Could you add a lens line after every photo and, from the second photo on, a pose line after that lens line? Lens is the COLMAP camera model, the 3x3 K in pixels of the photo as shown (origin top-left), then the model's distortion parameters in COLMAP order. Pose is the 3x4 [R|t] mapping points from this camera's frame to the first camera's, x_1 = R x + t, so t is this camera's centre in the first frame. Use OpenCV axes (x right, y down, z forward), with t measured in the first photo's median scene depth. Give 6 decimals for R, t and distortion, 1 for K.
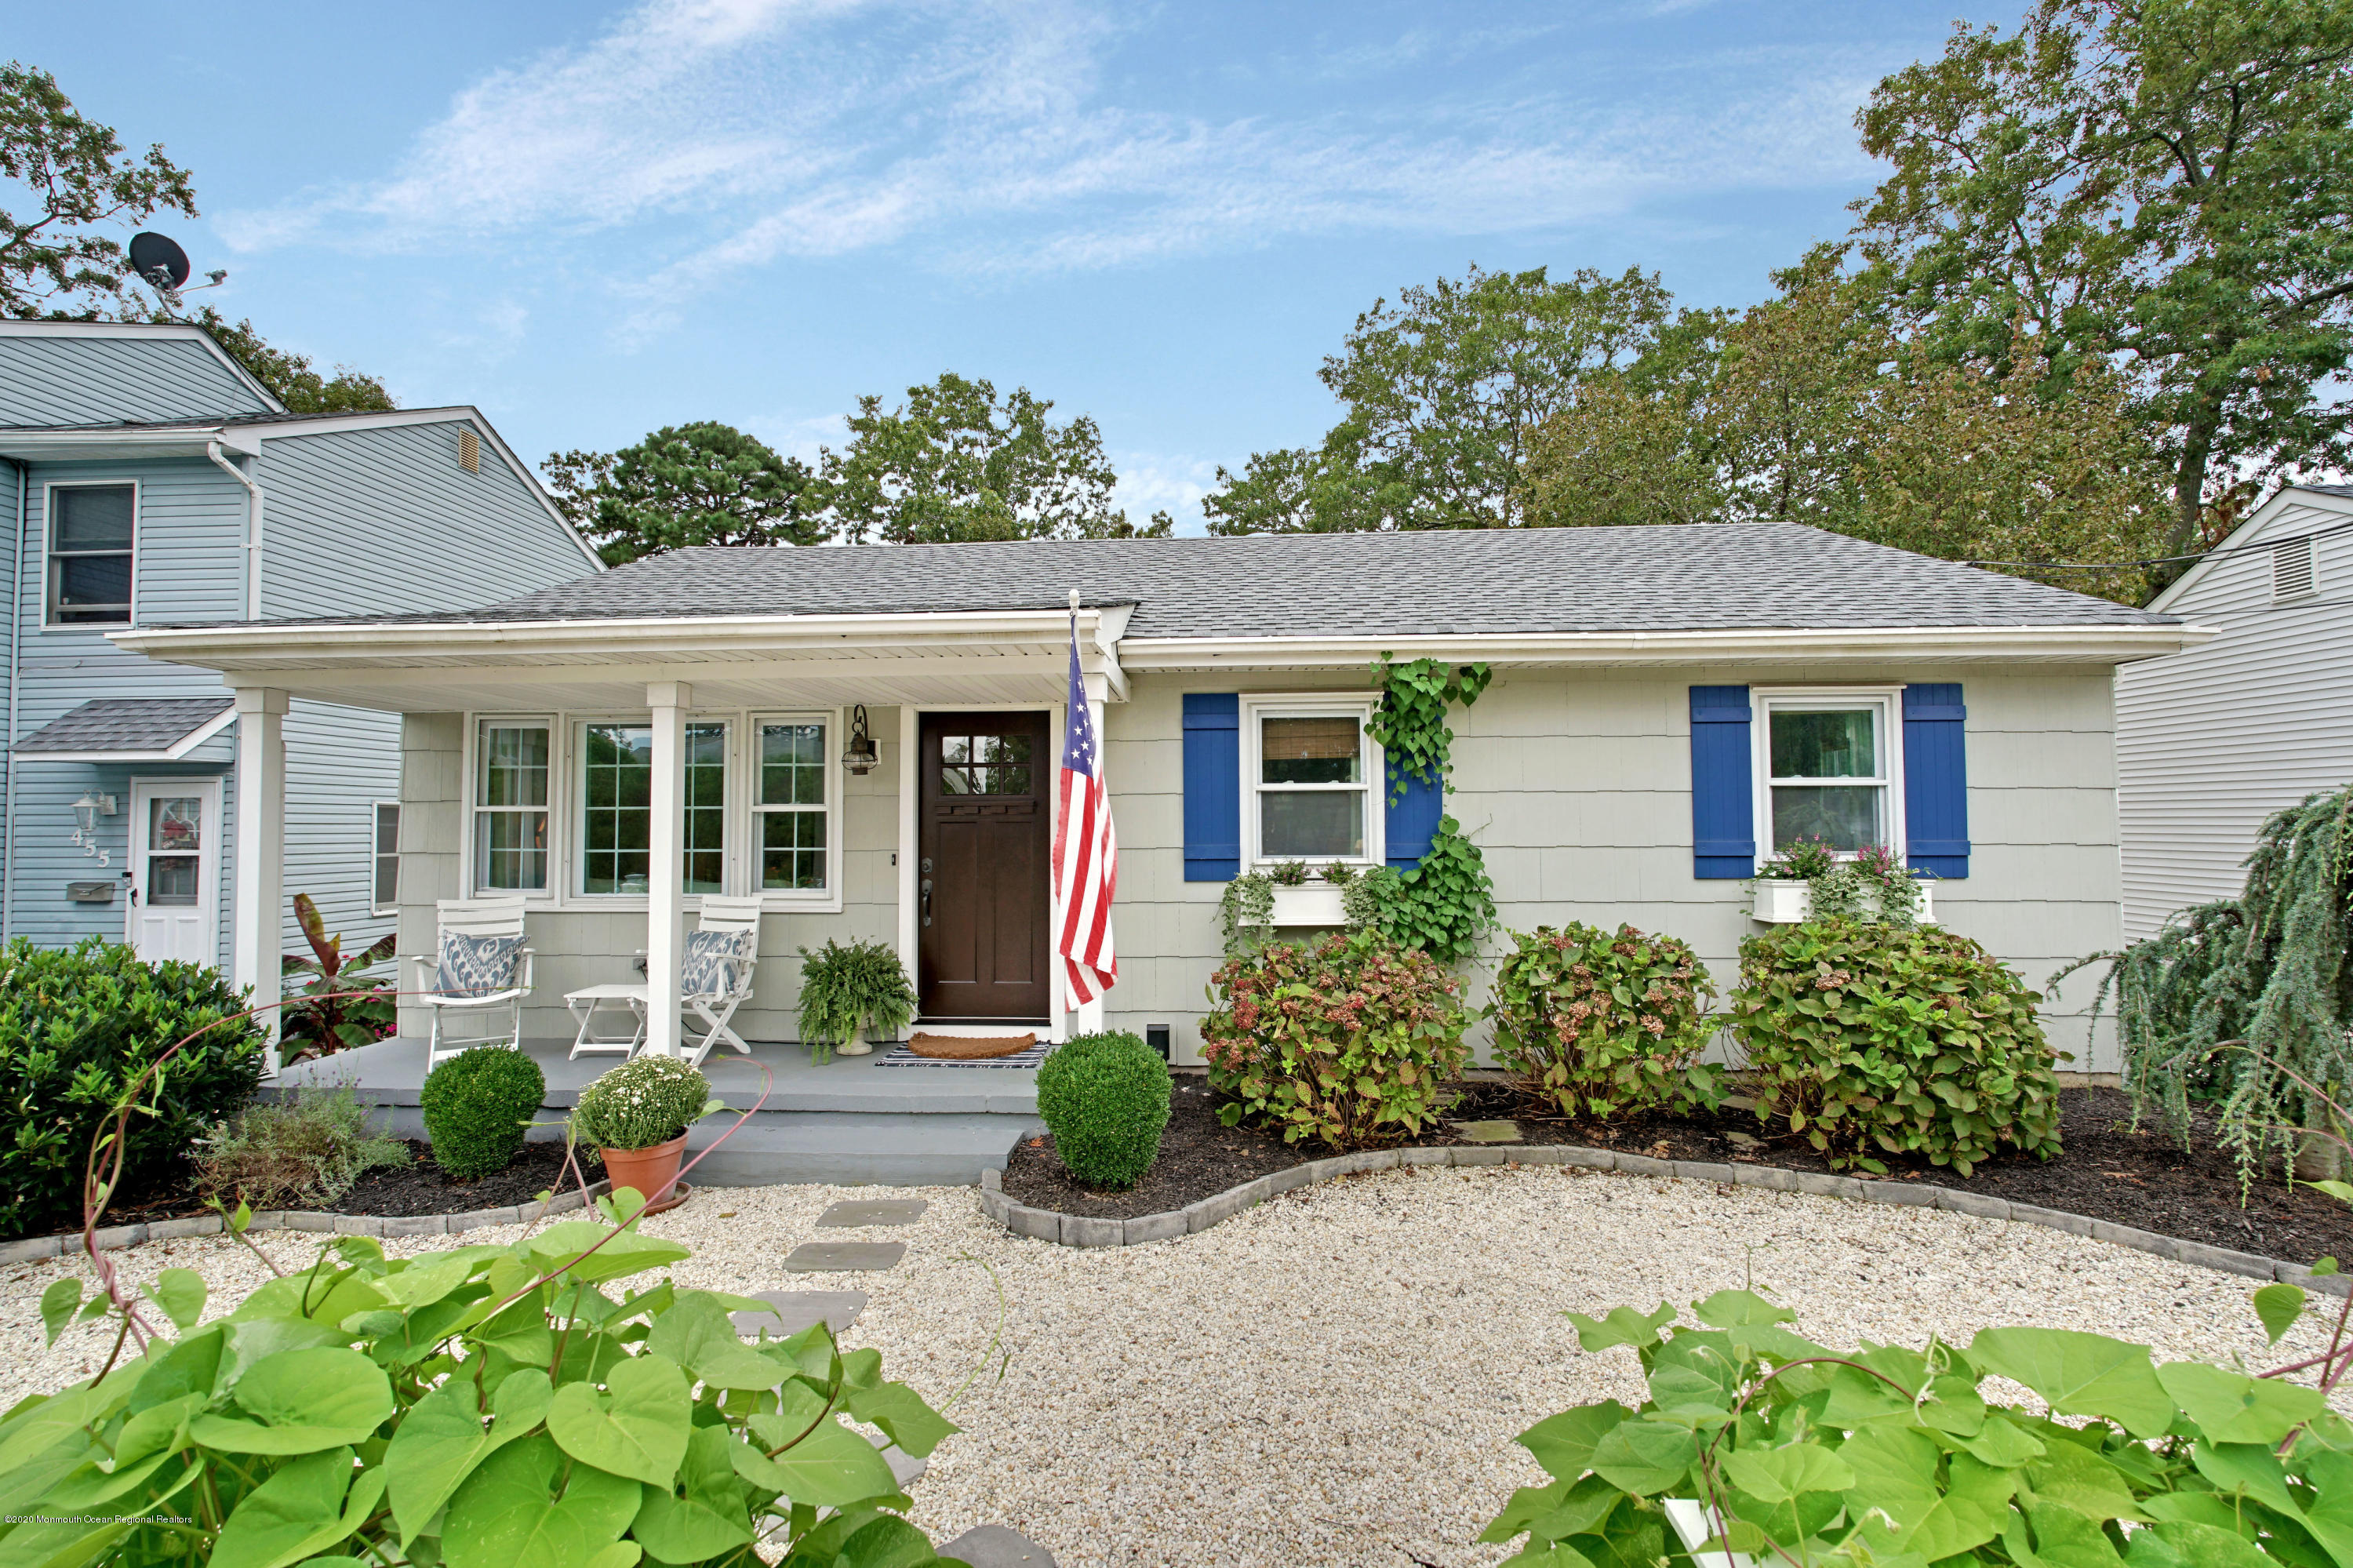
lens RADIAL K [[1049.3, 0, 1176.5], [0, 1049.3, 784.0], [0, 0, 1]] dist [-0.004463, -0.000439]
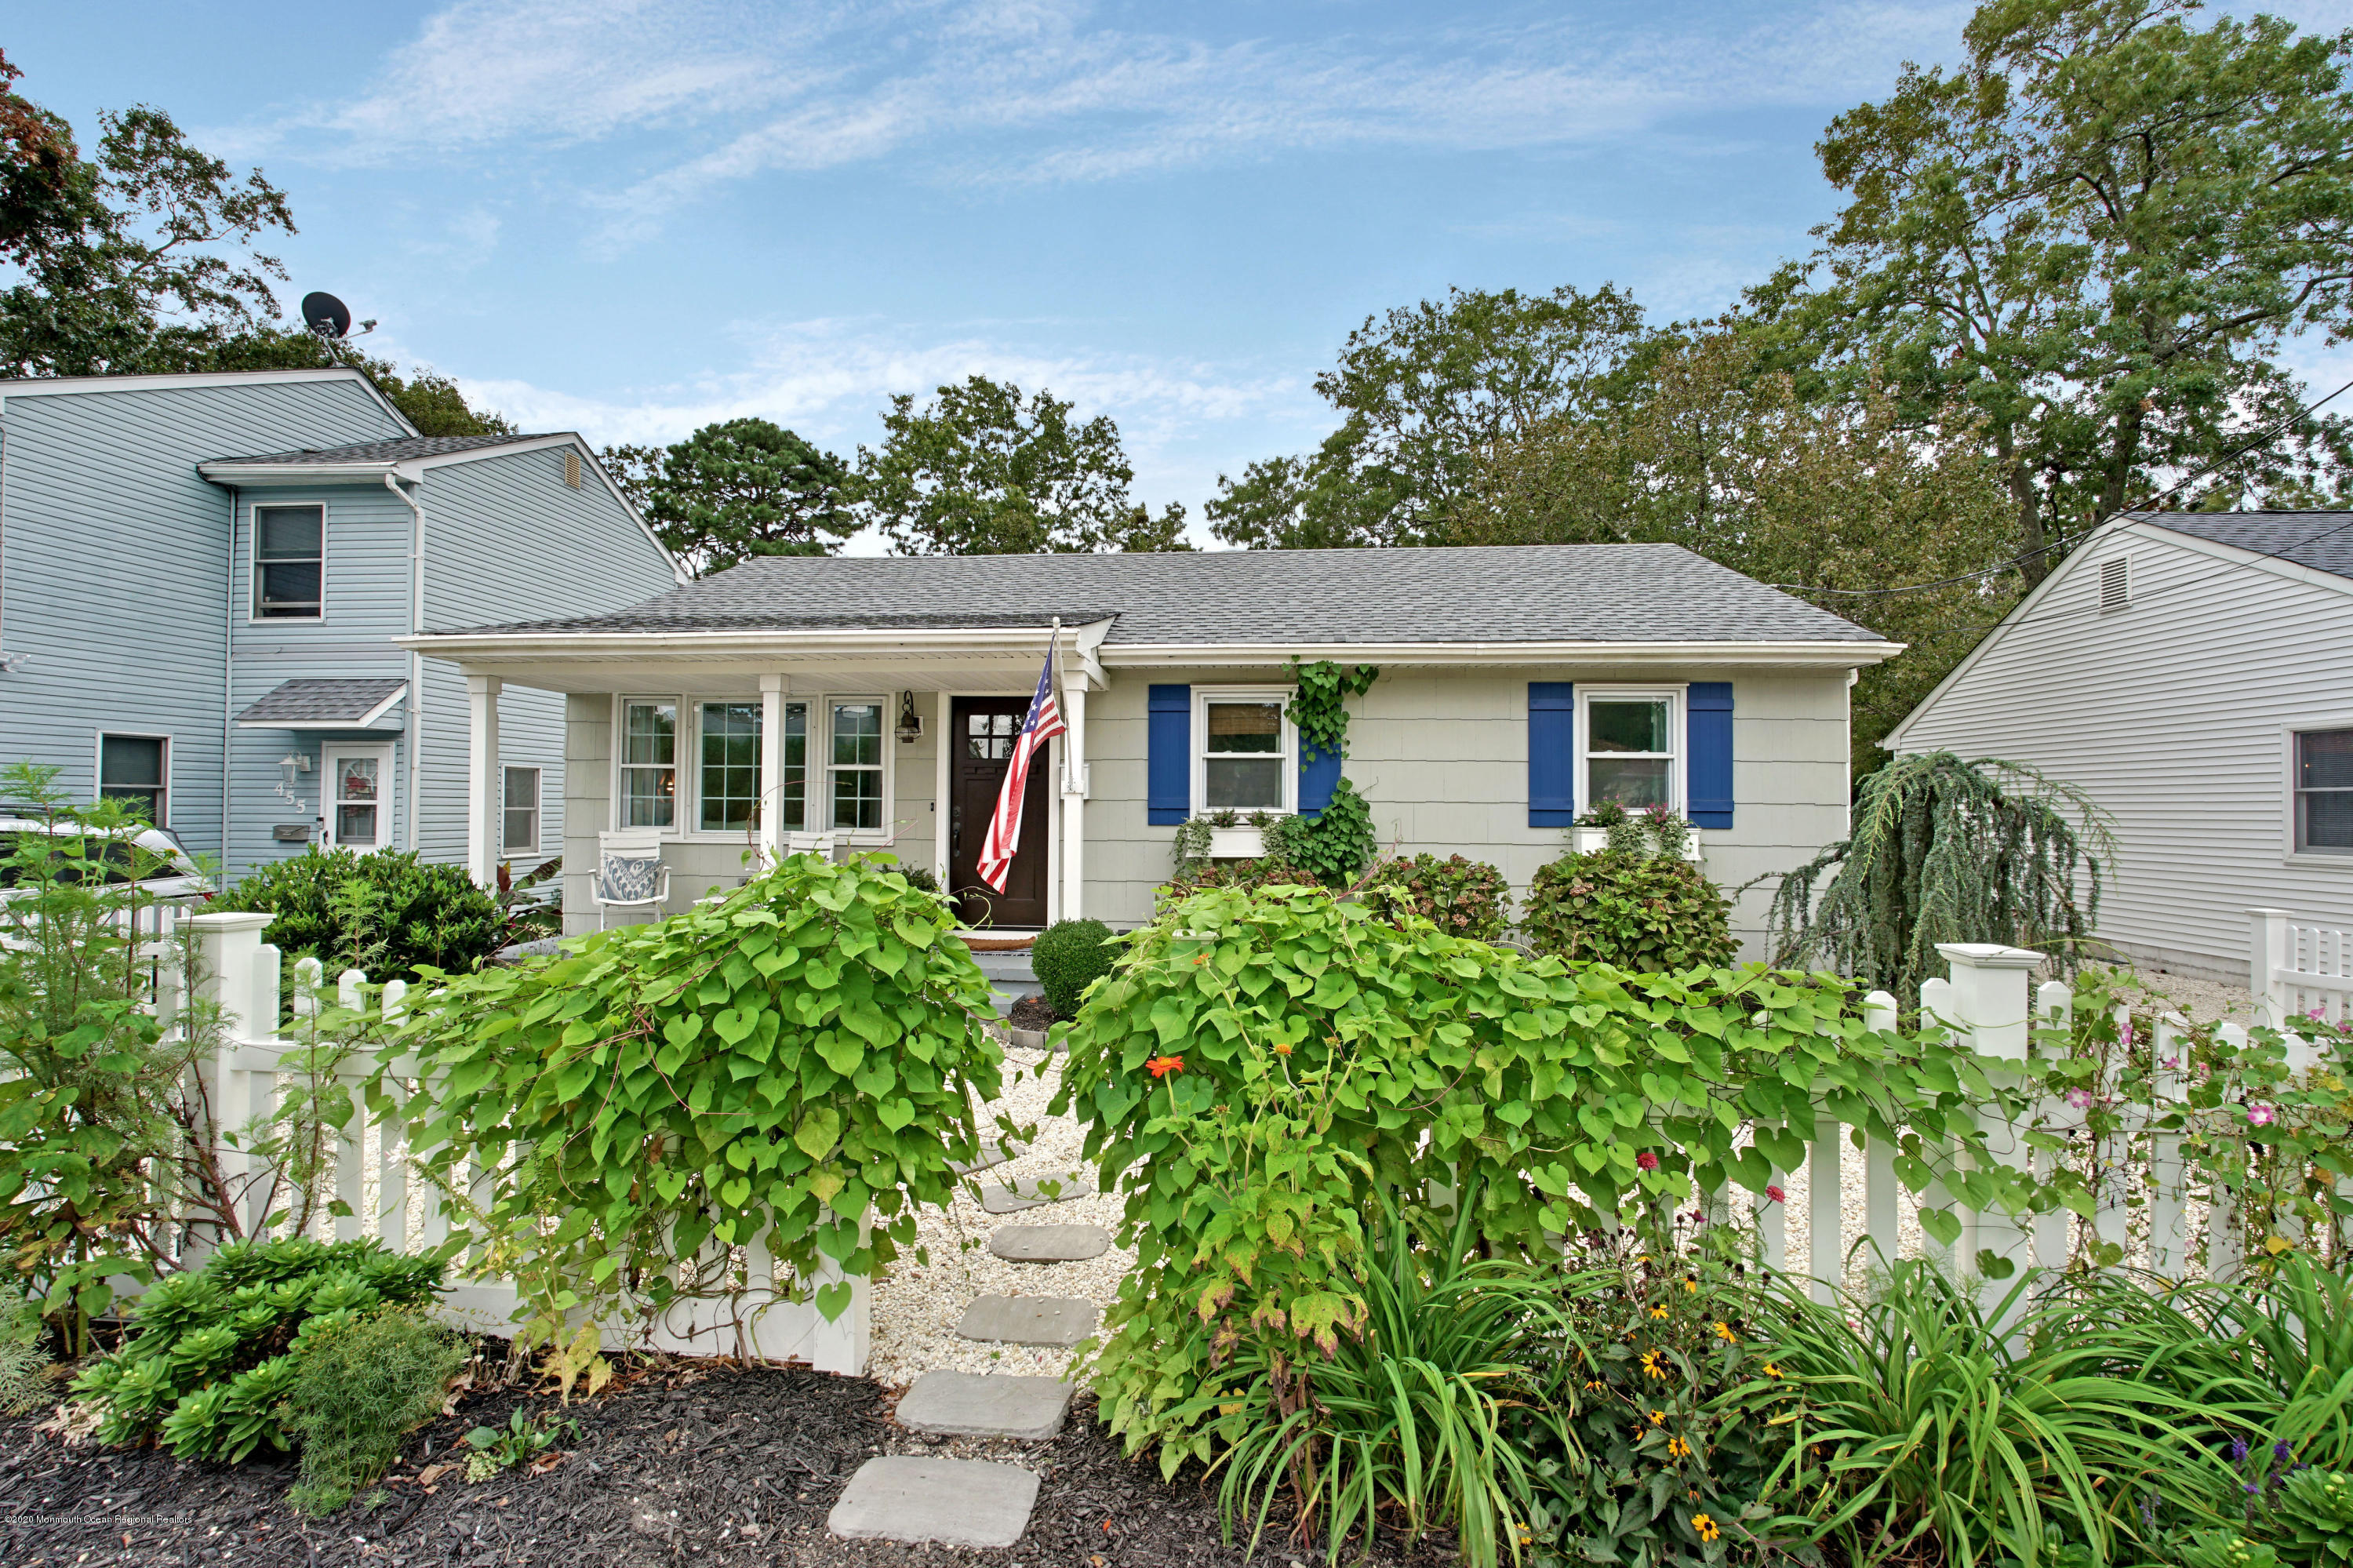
lens RADIAL K [[1049.3, 0, 1176.5], [0, 1049.3, 784.0], [0, 0, 1]] dist [-0.004463, -0.000439]
pose [[0.999680, 0.011350, -0.022618, 0.048542], [-0.010962, 0.999791, 0.017247, 0.011214], [0.022809, -0.016994, 0.999595, -0.222772]]
